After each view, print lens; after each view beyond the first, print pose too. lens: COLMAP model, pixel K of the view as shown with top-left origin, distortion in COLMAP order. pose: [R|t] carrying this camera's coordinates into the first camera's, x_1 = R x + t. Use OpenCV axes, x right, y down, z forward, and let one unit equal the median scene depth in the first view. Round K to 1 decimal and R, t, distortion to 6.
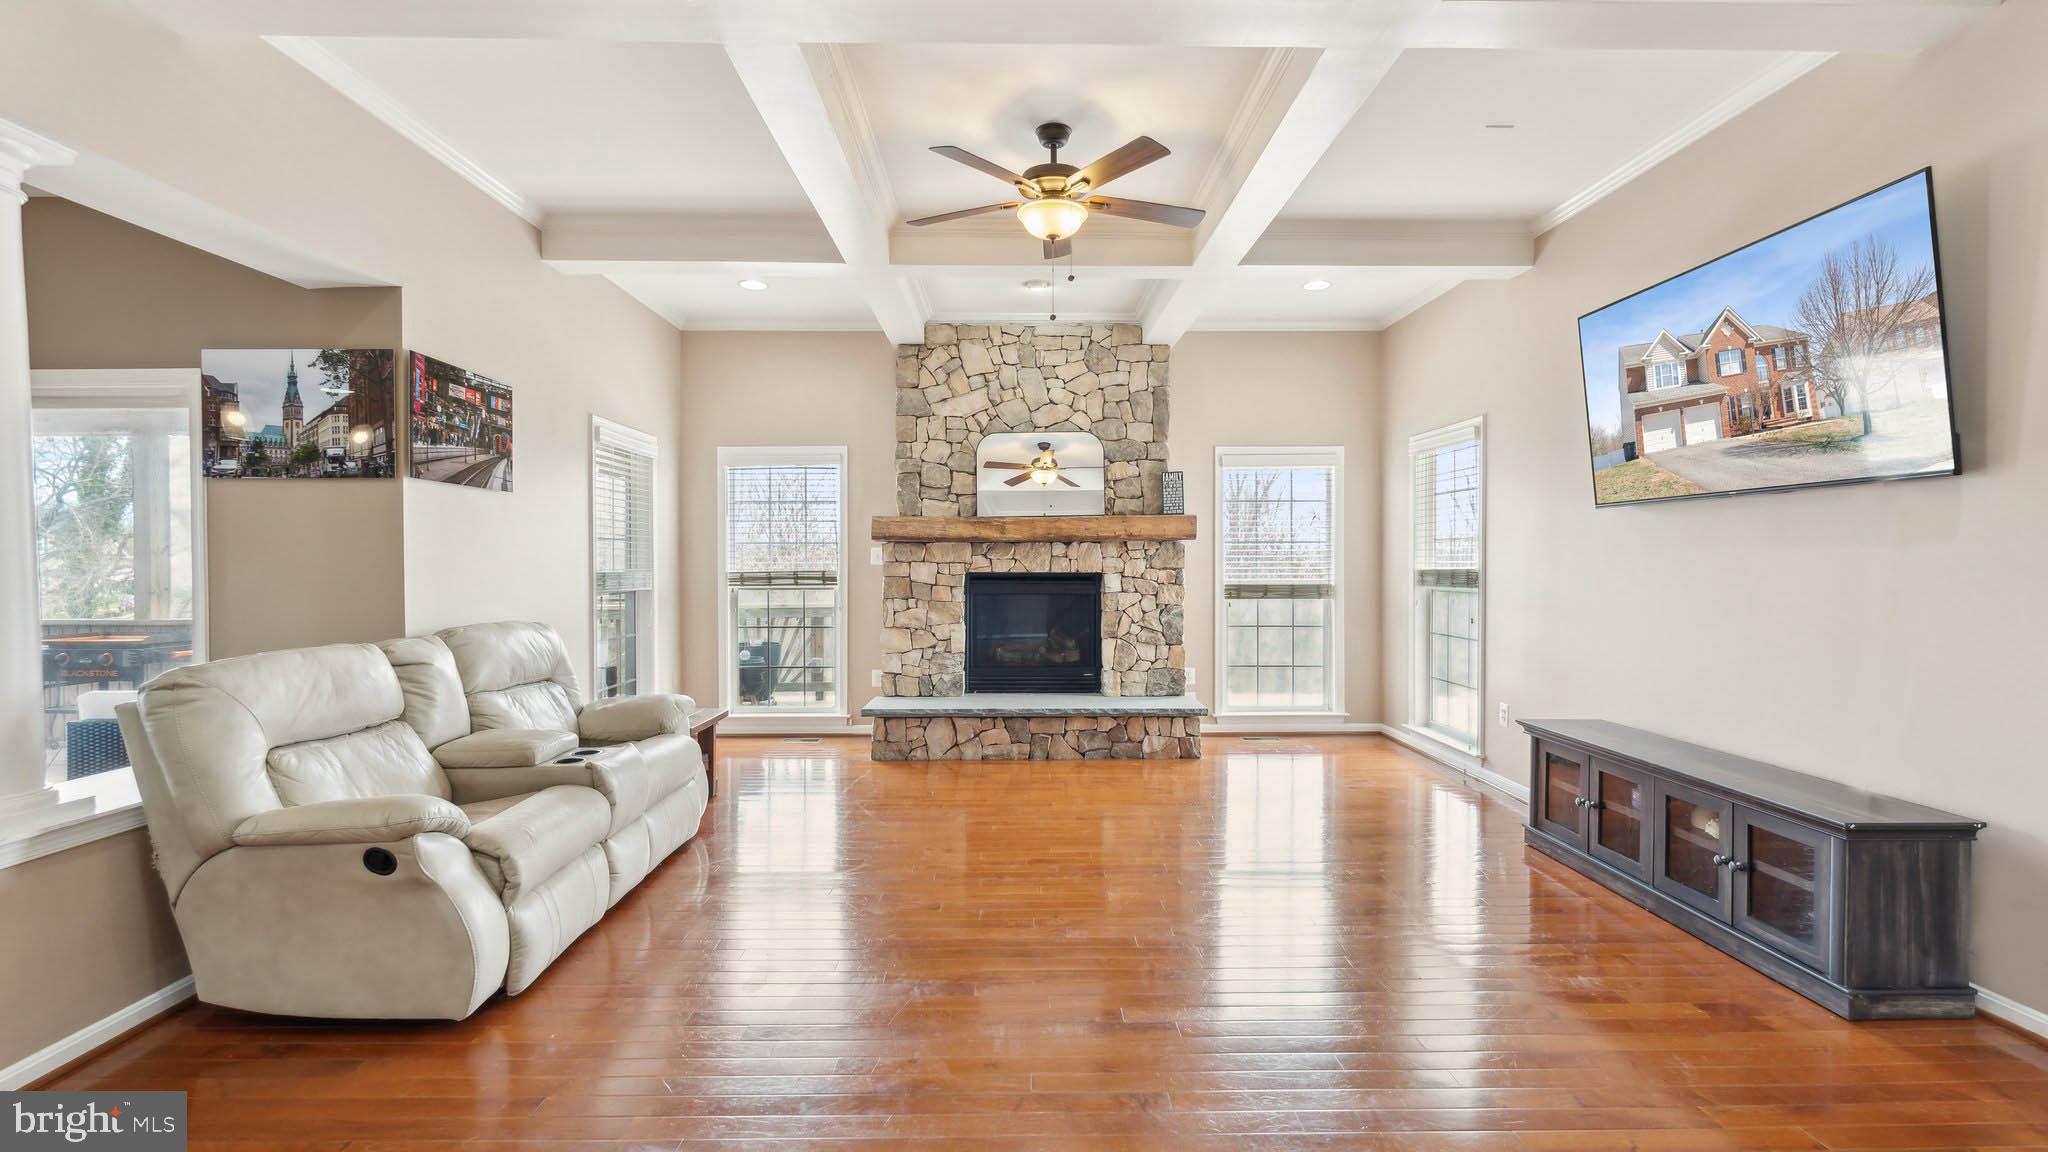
lens RADIAL K [[904.8, 0, 1023.5], [0, 904.8, 579.3], [0, 0, 1]] dist [-0.001403, -0.000081]
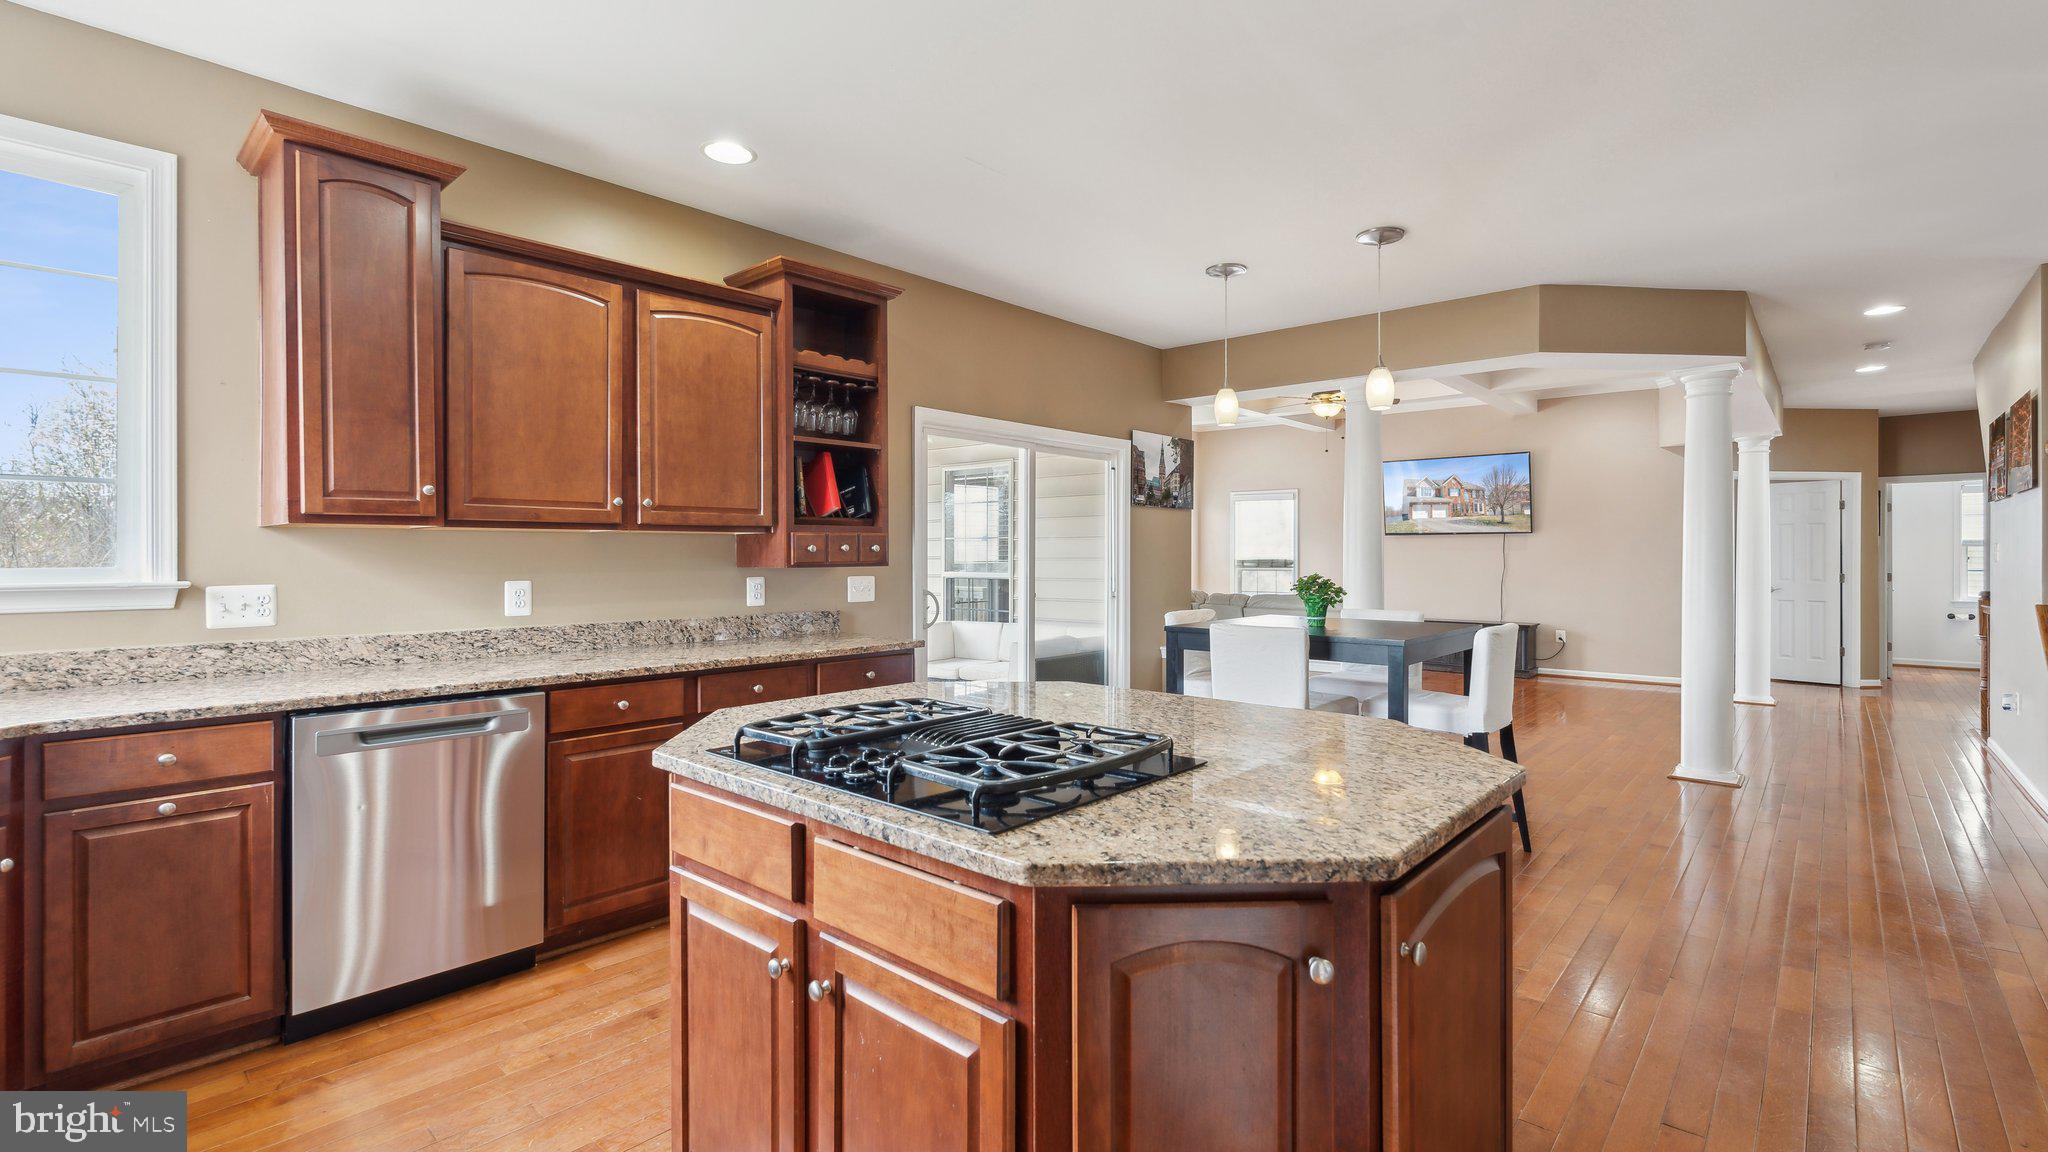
lens RADIAL K [[911.7, 0, 1026.5], [0, 911.7, 559.0], [0, 0, 1]] dist [-0.002235, -0.000330]
pose [[0.670133, 0.000735, 0.742241, -1.297938], [0.010878, 0.999882, -0.010812, 0.003029], [-0.742161, 0.015320, 0.670046, 0.001102]]
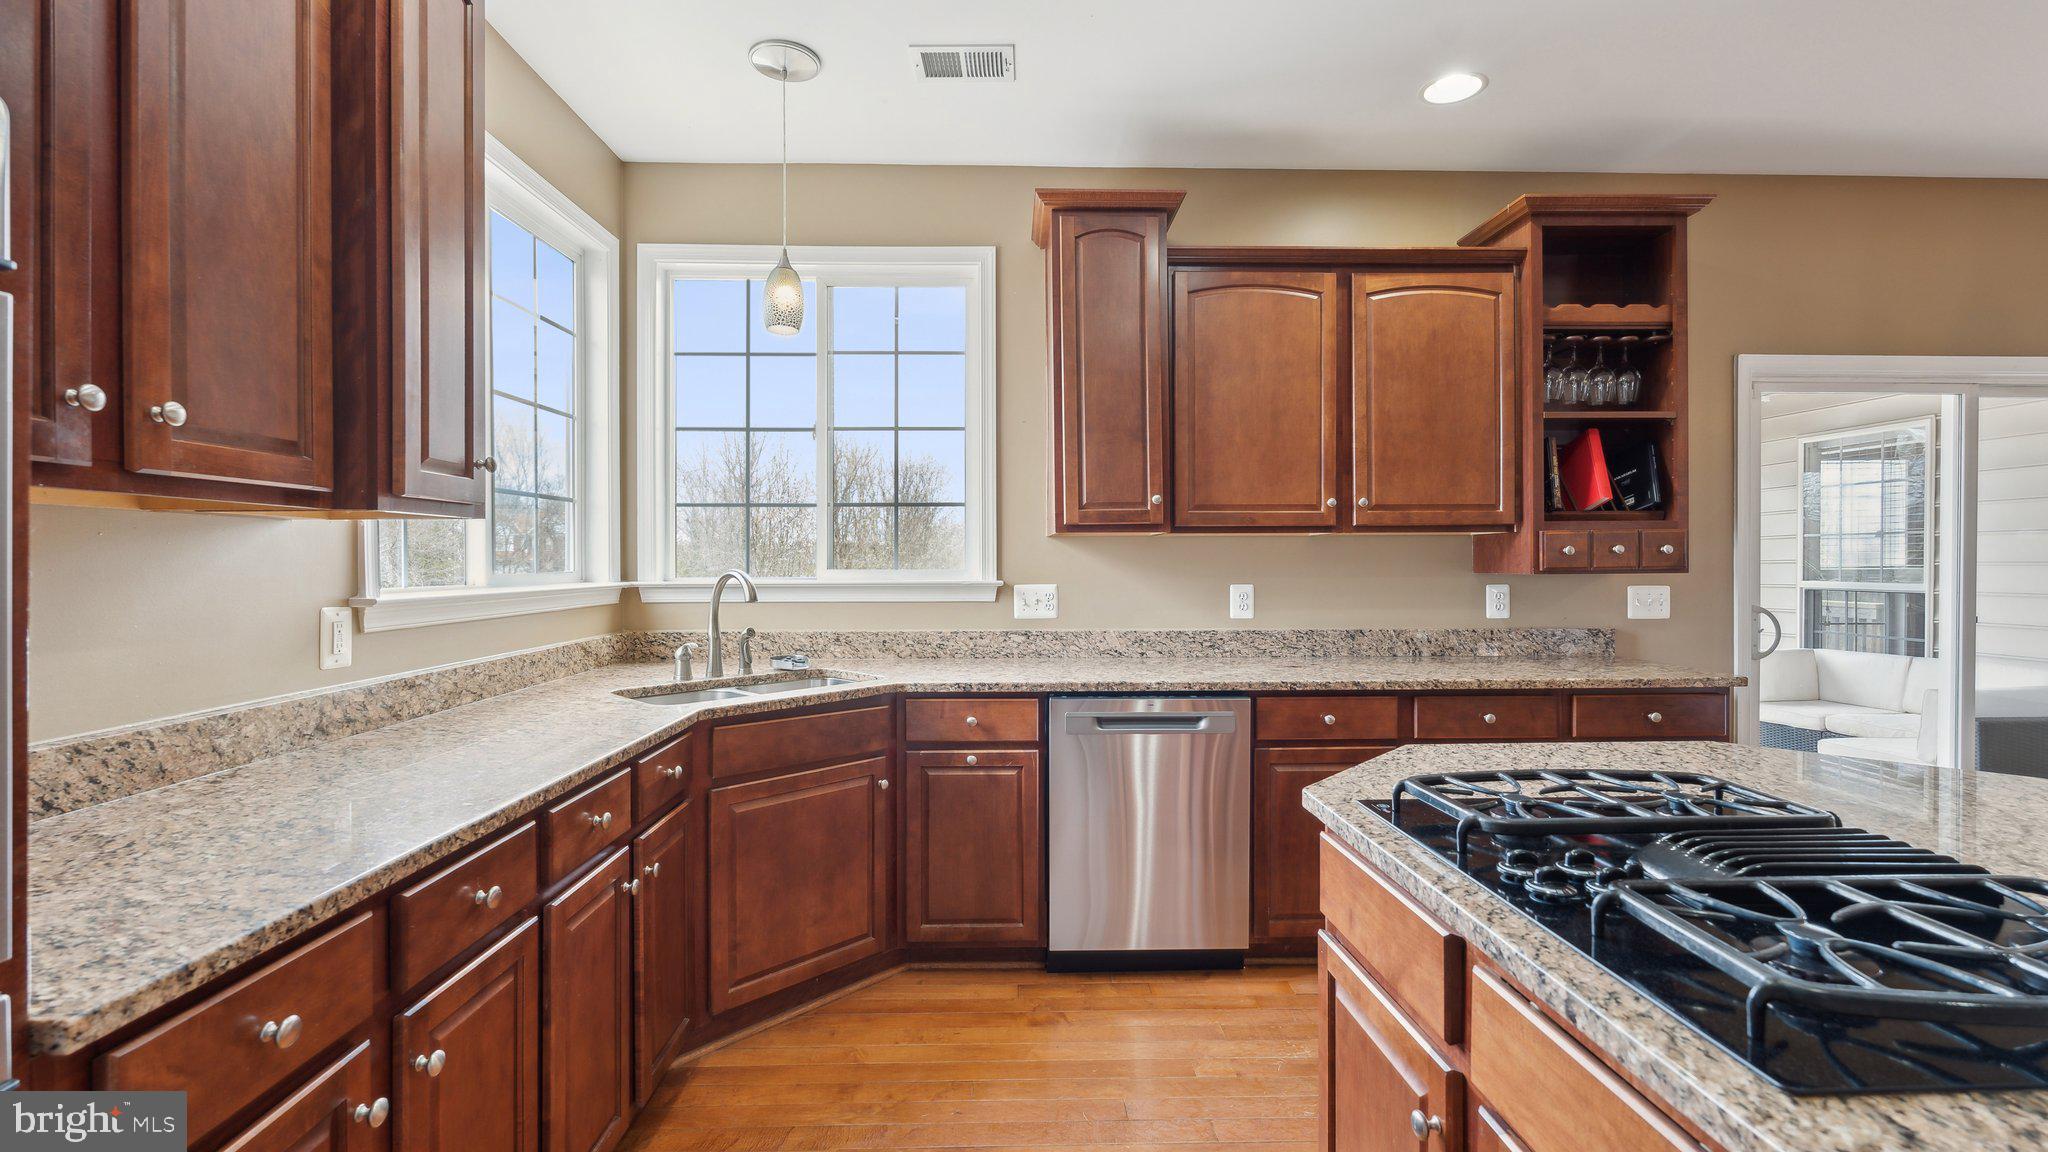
lens RADIAL K [[902.2, 0, 1026.9], [0, 902.2, 567.8], [0, 0, 1]] dist [-0.004646, 0.000001]
pose [[0.999702, 0.001169, 0.024390, -1.245420], [-0.000923, 0.999949, -0.010104, 0.002343], [-0.024400, 0.010078, 0.999651, 0.039583]]
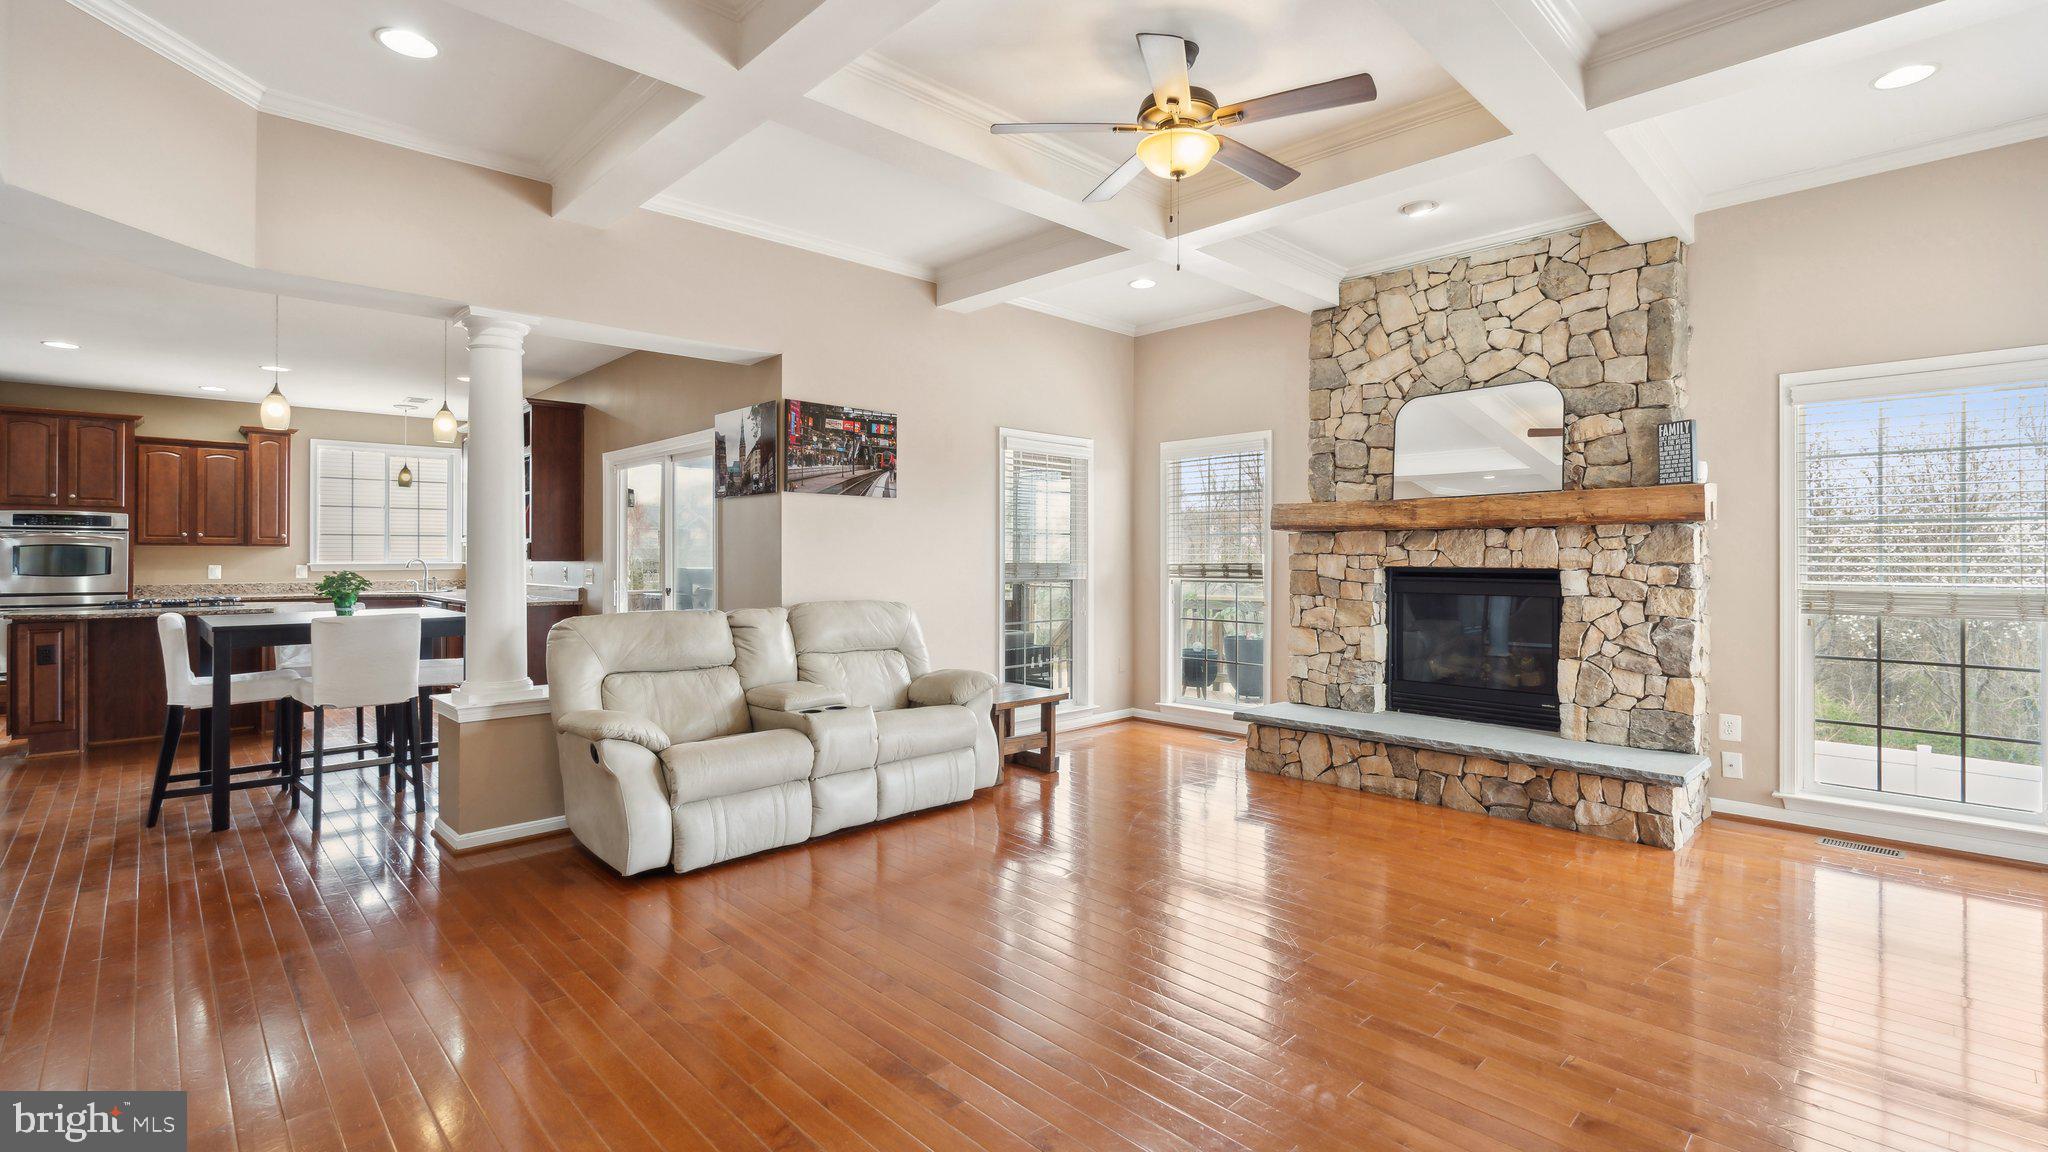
lens RADIAL K [[911.0, 0, 1024.6], [0, 911.0, 552.7], [0, 0, 1]] dist [-0.001000, -0.000031]
pose [[0.690924, -0.000486, -0.722927, 0.322497], [-0.015071, 0.999773, -0.015077, -0.002579], [0.722770, 0.021313, 0.690760, 0.176101]]
